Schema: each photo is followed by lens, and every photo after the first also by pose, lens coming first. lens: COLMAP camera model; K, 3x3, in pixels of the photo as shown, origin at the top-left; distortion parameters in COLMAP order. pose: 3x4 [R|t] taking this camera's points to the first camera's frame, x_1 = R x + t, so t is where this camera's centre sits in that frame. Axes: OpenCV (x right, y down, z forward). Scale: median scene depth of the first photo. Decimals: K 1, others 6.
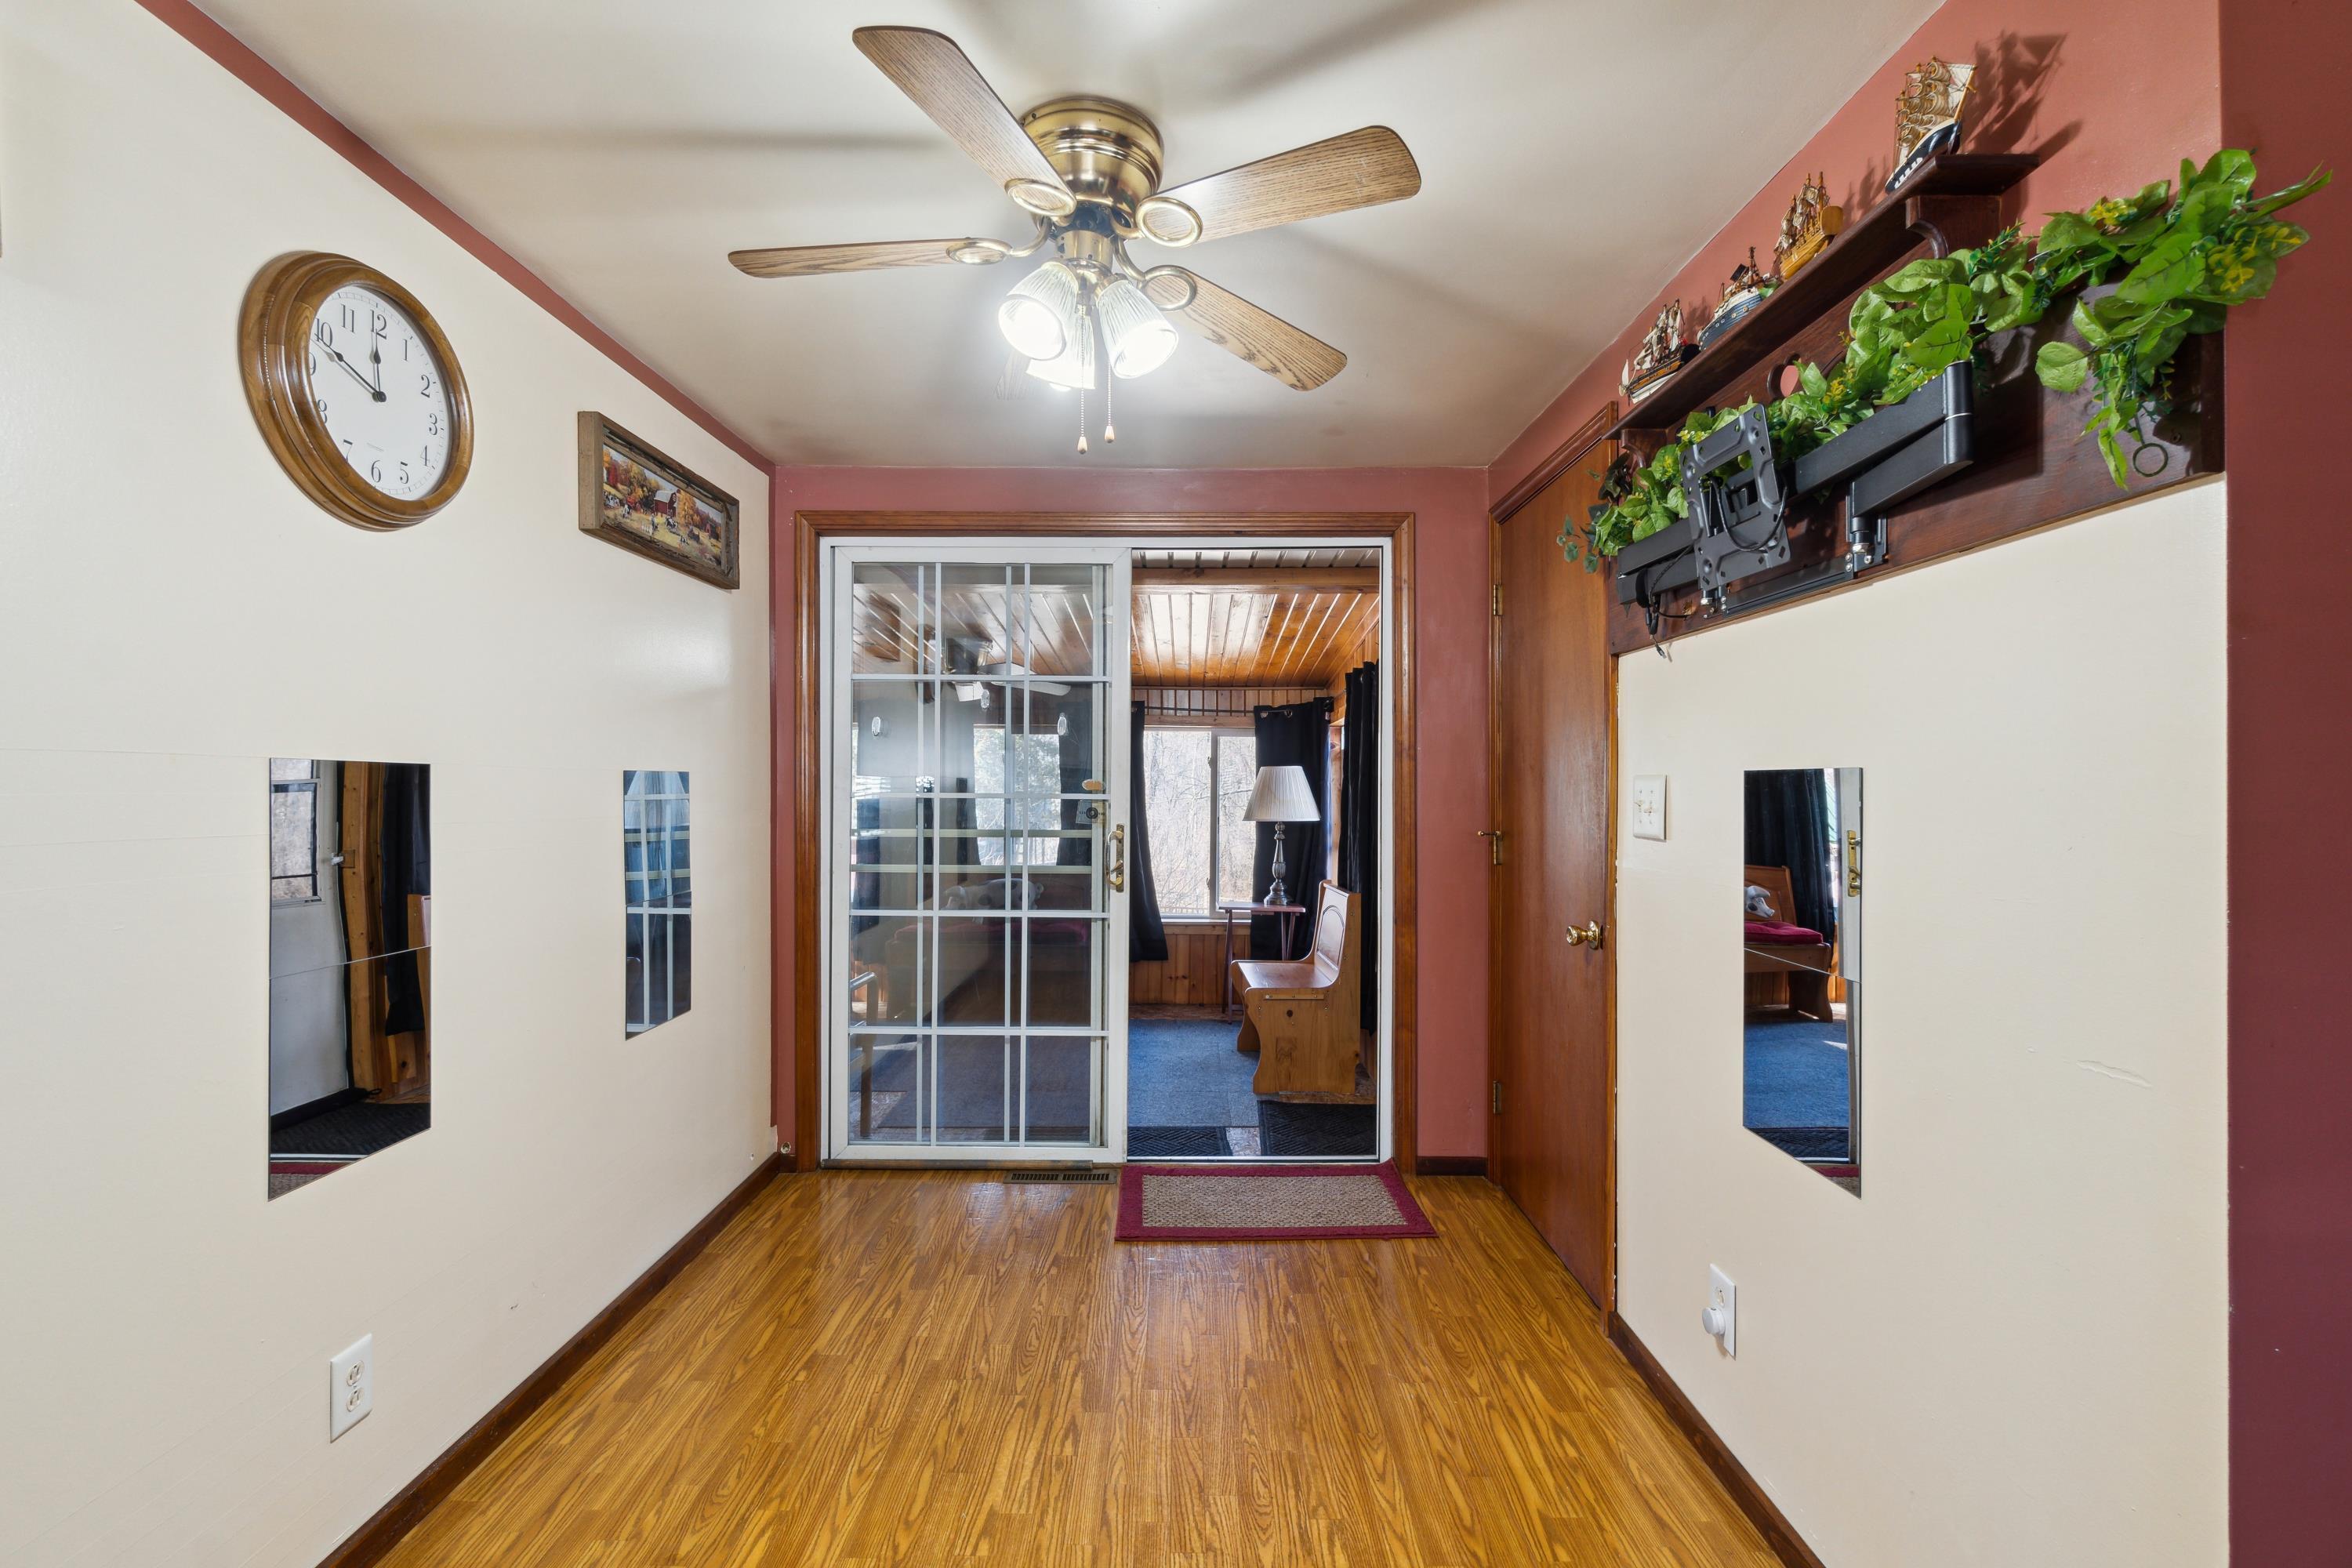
lens RADIAL K [[1055.5, 0, 1204.6], [0, 1055.5, 786.2], [0, 0, 1]] dist [-0.007327, 0.000784]
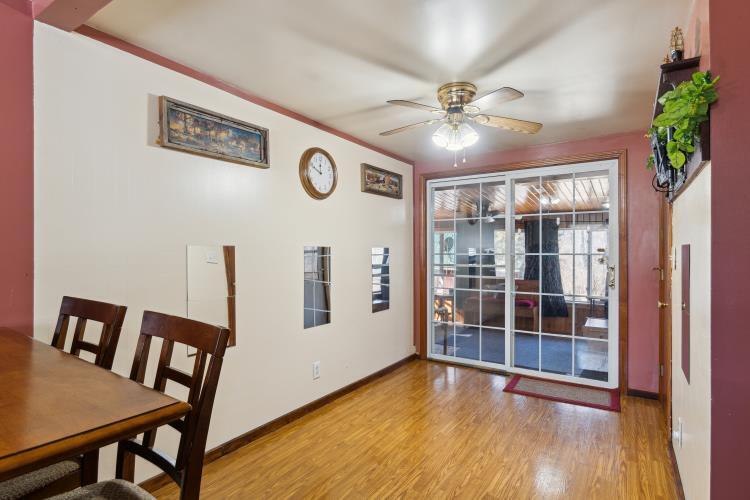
lens RADIAL K [[392.7, 0, 369.1], [0, 392.7, 252.4], [0, 0, 1]] dist [-0.000374, -0.000365]
pose [[0.830833, -0.000659, -0.556521, 0.280175], [0.001782, 0.999997, 0.001476, 0.001199], [0.556519, -0.002218, 0.830832, -0.268396]]
